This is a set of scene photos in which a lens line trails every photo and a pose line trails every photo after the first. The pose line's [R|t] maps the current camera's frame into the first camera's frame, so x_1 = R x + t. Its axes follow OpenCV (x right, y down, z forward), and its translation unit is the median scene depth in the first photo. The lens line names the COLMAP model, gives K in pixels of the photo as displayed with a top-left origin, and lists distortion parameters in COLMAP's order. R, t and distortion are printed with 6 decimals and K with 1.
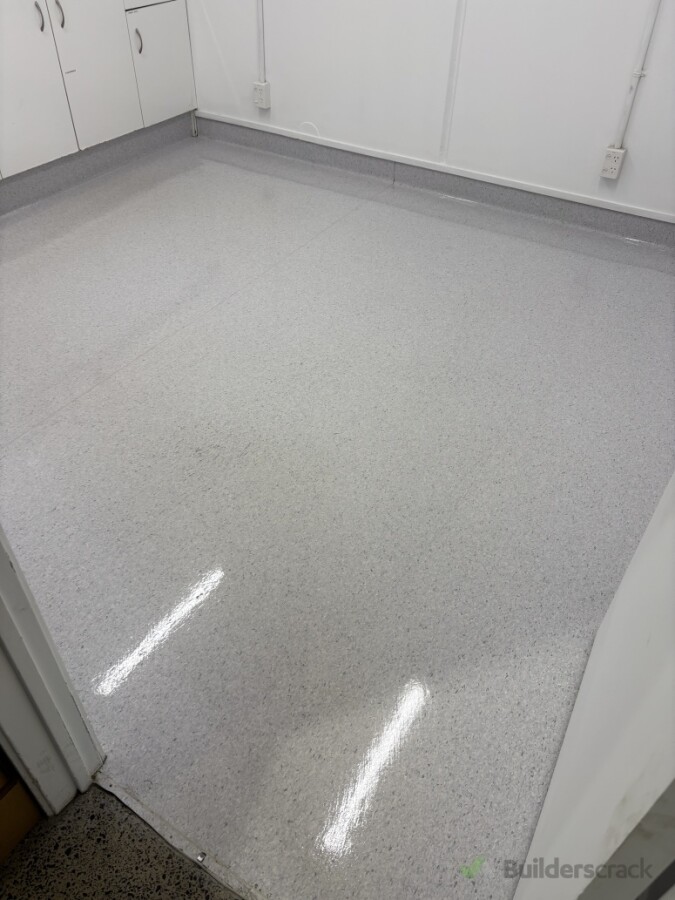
lens RADIAL K [[680.8, 0, 337.6], [0, 680.8, 453.5], [0, 0, 1]] dist [0.033123, -0.020890]
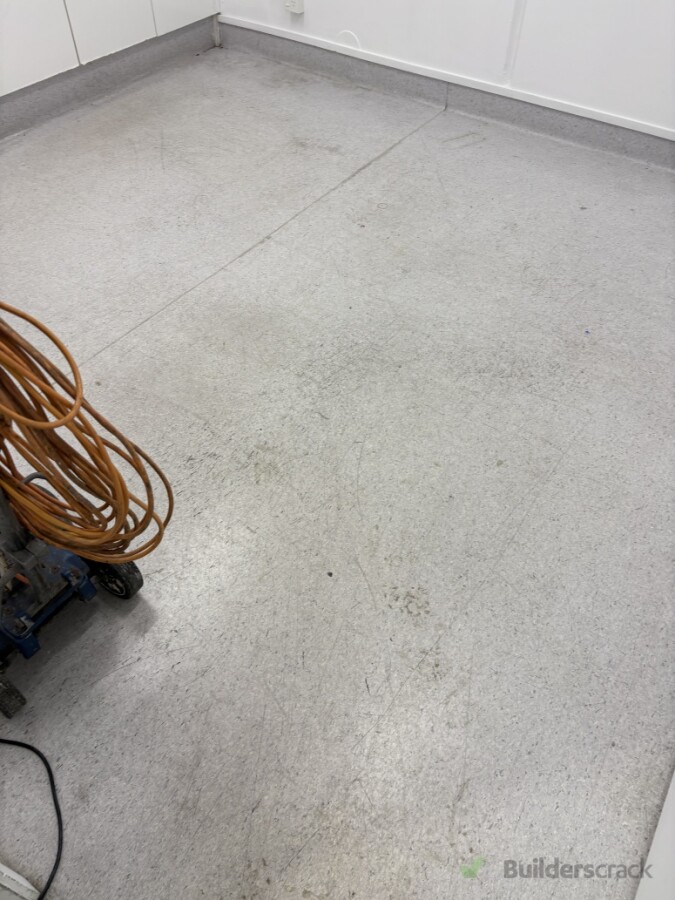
lens RADIAL K [[680.8, 0, 336.9], [0, 680.8, 446.8], [0, 0, 1]] dist [0.033123, -0.020890]
pose [[0.997770, 0.040053, -0.053395, 0.017549], [-0.034196, 0.993733, 0.106419, -0.115016], [0.057323, -0.104356, 0.992887, 0.188606]]
